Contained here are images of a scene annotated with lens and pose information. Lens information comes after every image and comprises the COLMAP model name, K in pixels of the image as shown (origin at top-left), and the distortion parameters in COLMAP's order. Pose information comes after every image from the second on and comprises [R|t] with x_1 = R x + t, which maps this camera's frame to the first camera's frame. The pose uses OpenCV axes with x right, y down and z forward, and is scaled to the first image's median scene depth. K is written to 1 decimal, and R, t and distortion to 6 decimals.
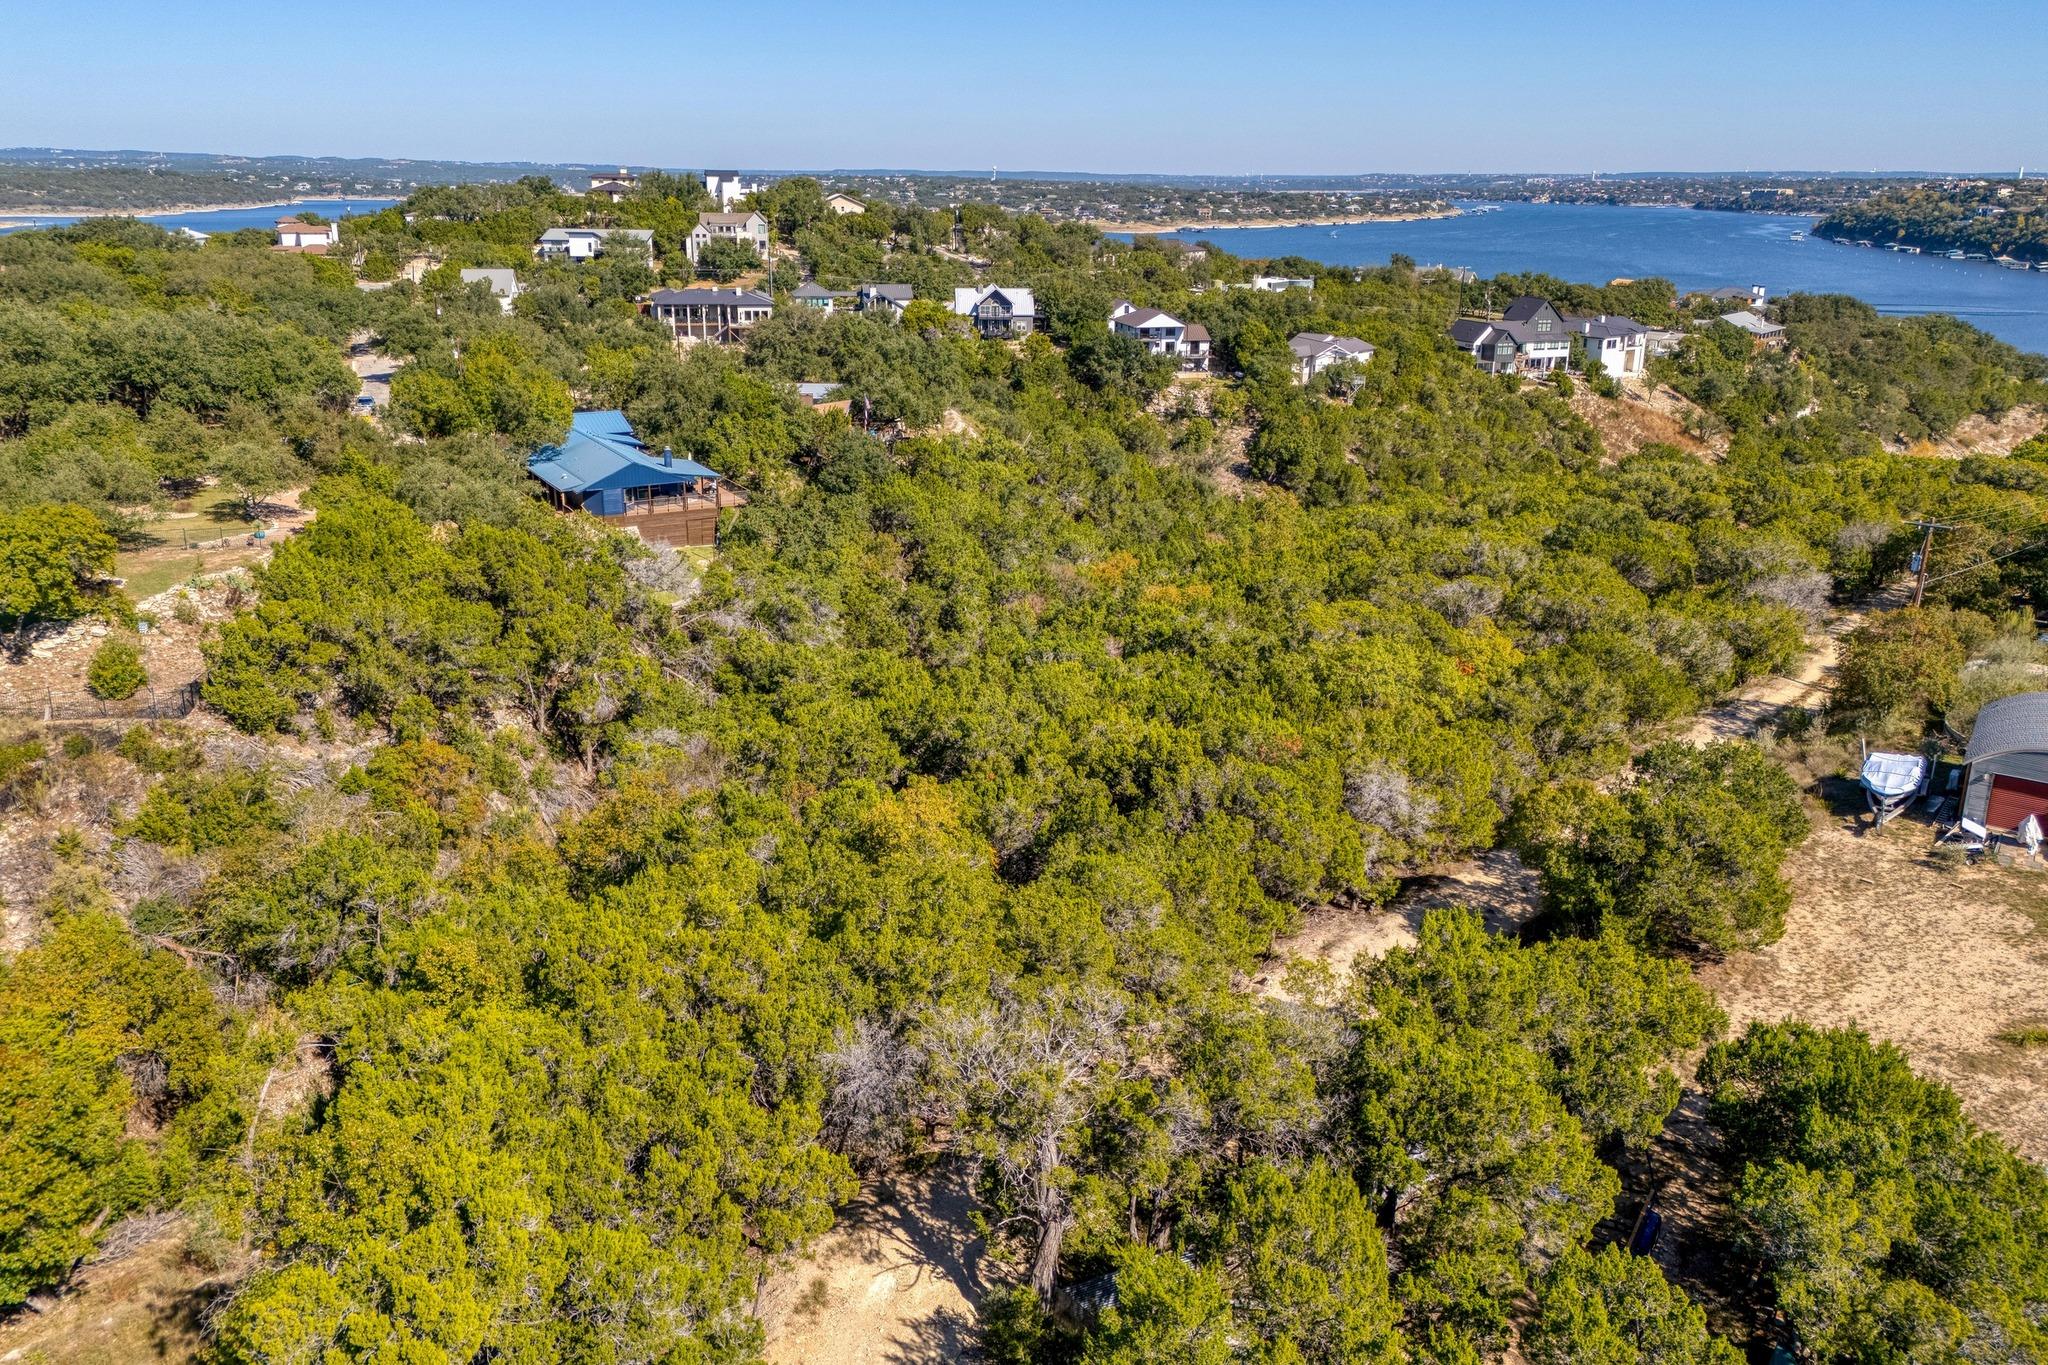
lens RADIAL K [[1484.1, 0, 1020.4], [0, 1484.1, 612.5], [0, 0, 1]] dist [0.083314, -0.088588]
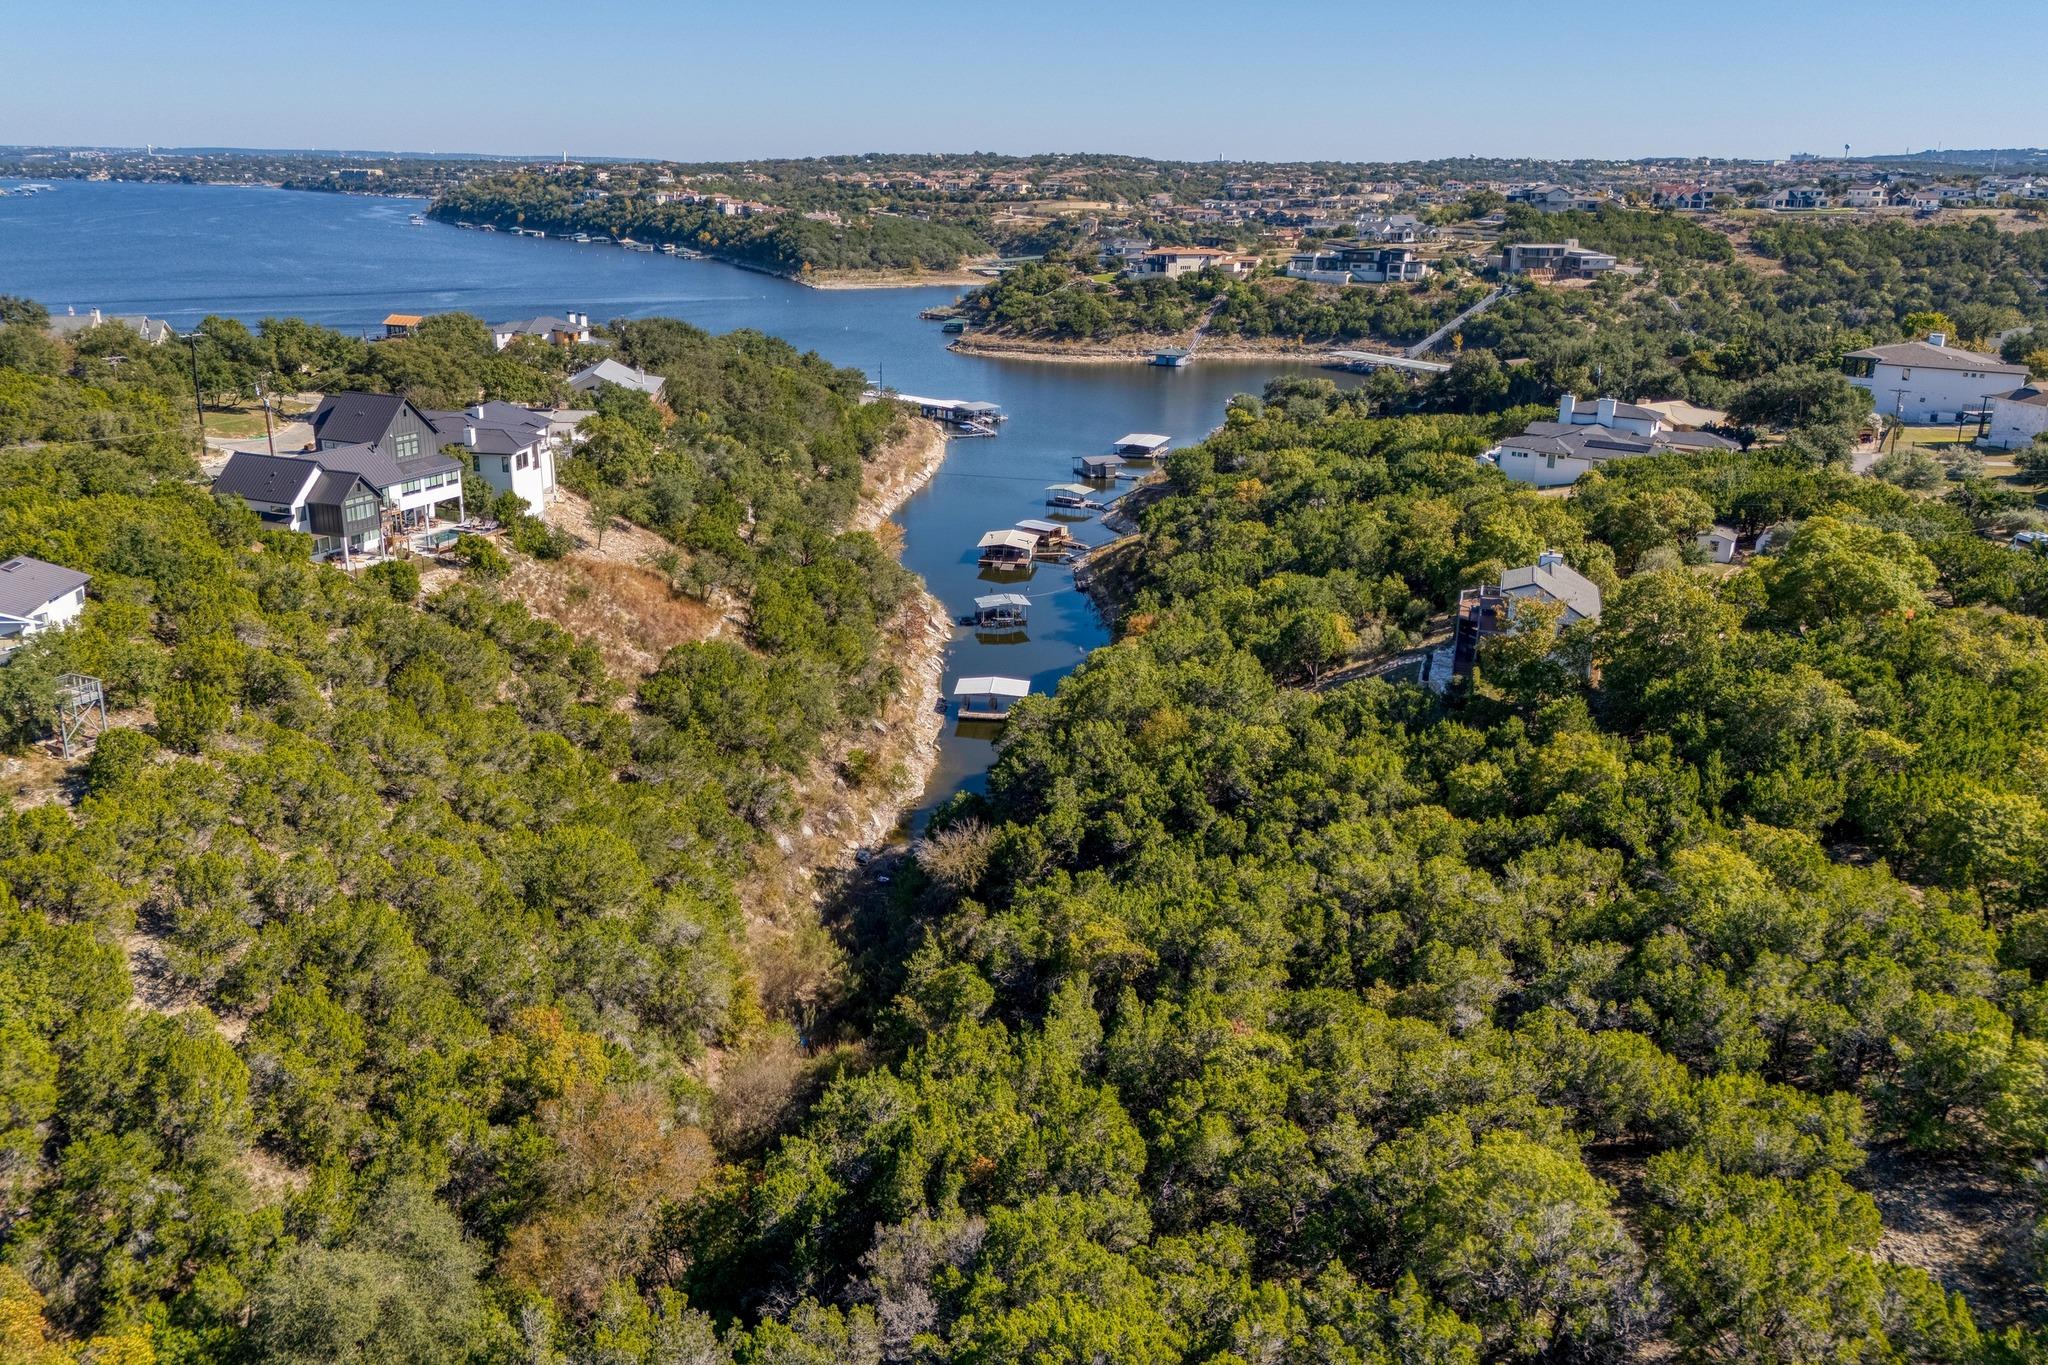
lens RADIAL K [[1484.1, 0, 1020.4], [0, 1484.1, 612.5], [0, 0, 1]] dist [0.083314, -0.088588]
pose [[0.653901, -0.212905, 0.726007, 0.092476], [0.203008, 0.973774, 0.102718, -0.143653], [-0.728836, 0.080218, 0.679973, 0.483333]]
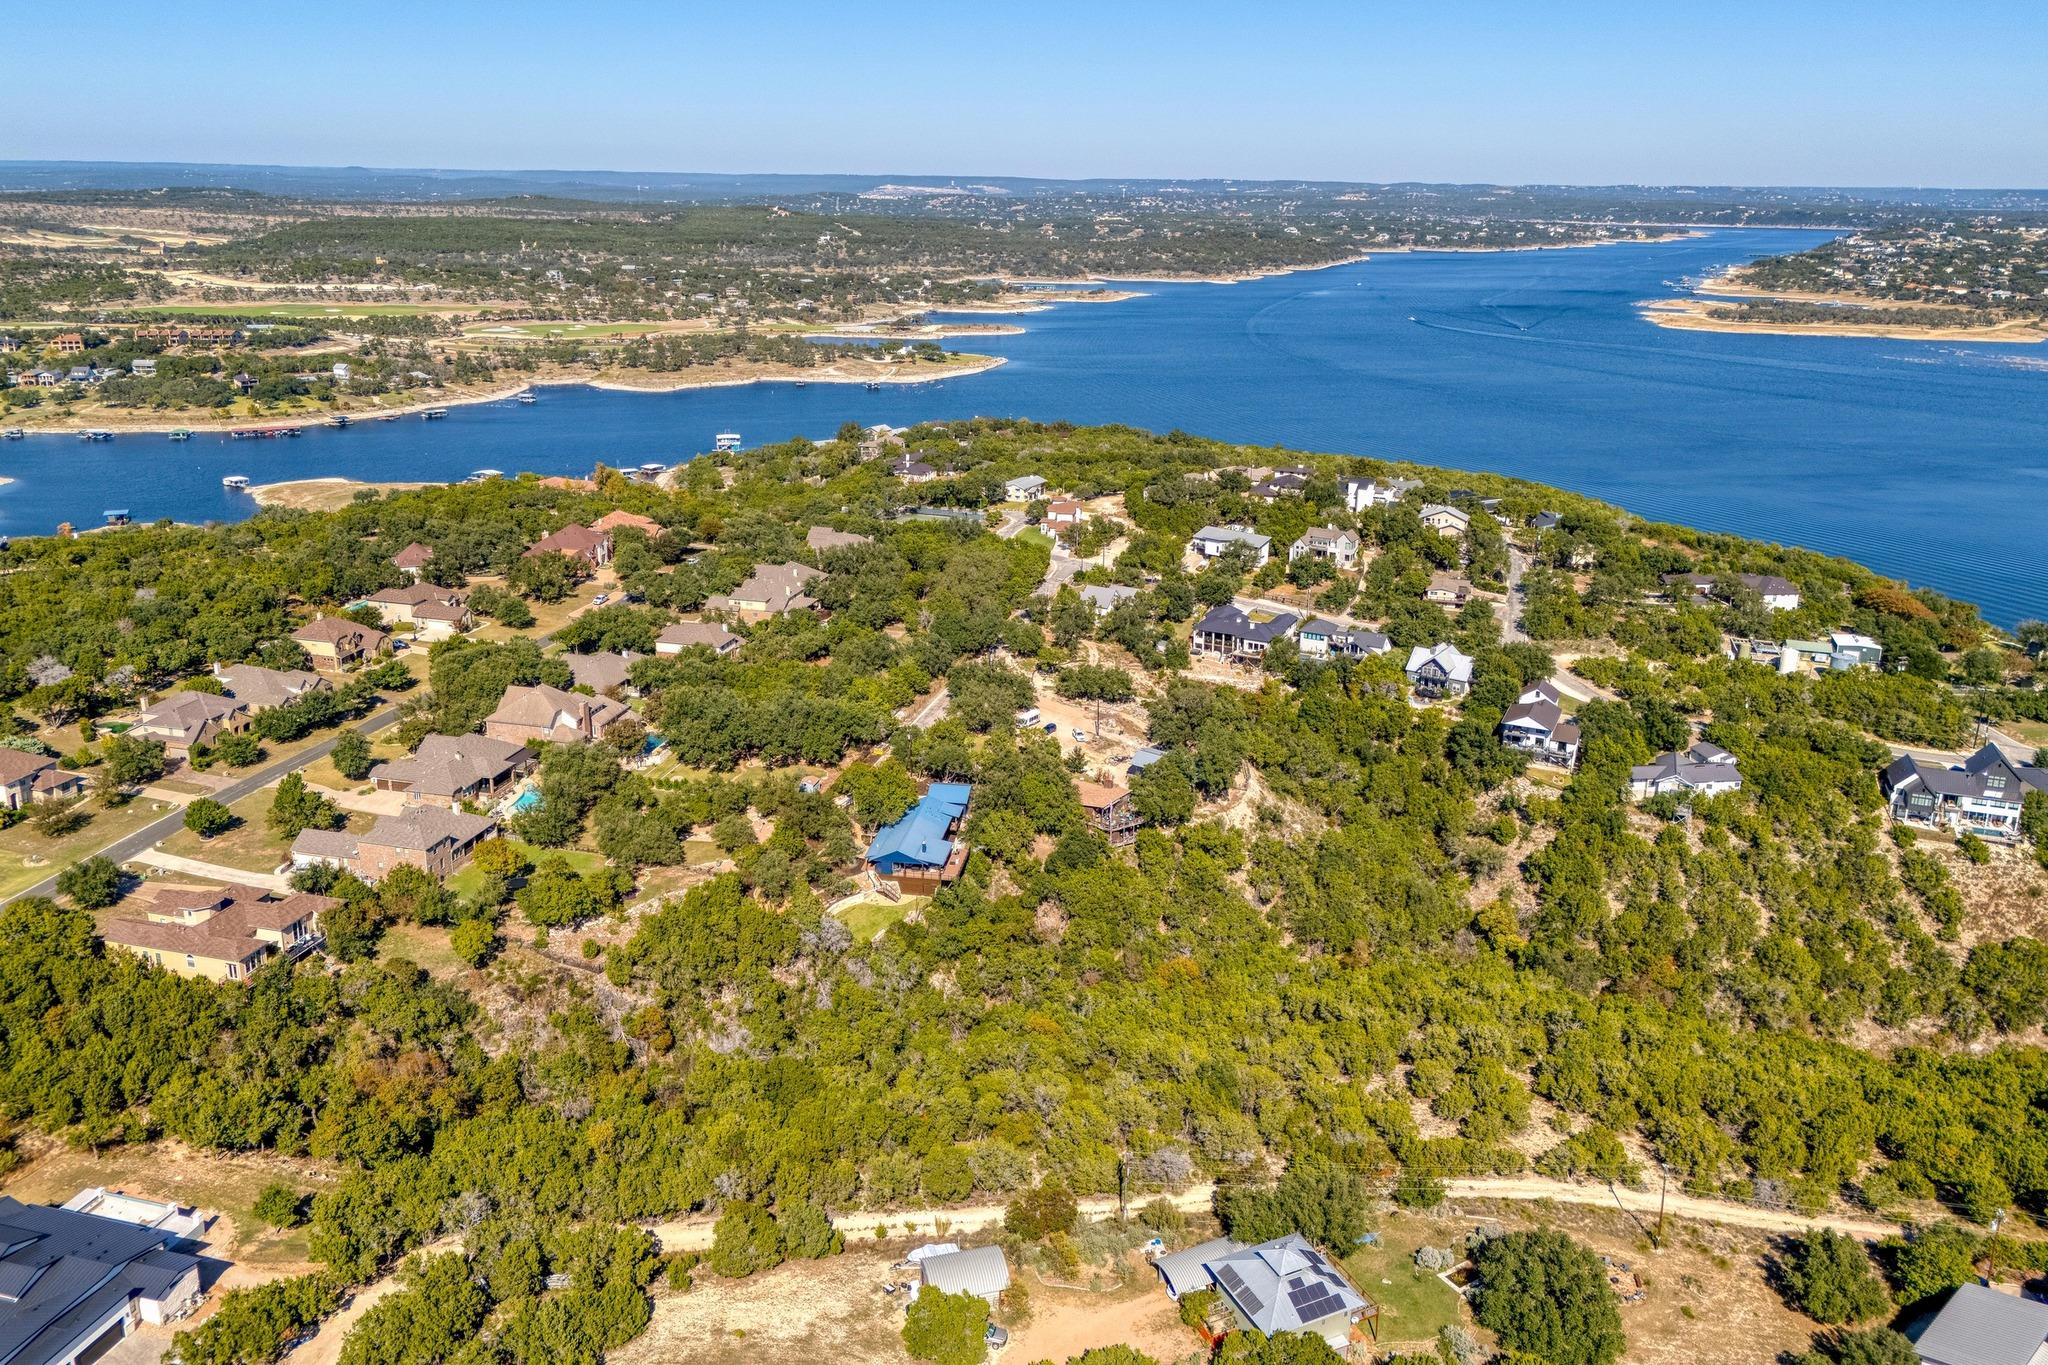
lens RADIAL K [[1479.7, 0, 1015.0], [0, 1479.7, 605.2], [0, 0, 1]] dist [0.086860, -0.103216]
pose [[0.773185, 0.170617, -0.610799, 0.434600], [-0.179449, 0.982628, 0.047325, -0.235909], [0.608263, 0.073017, 0.790370, -0.202460]]
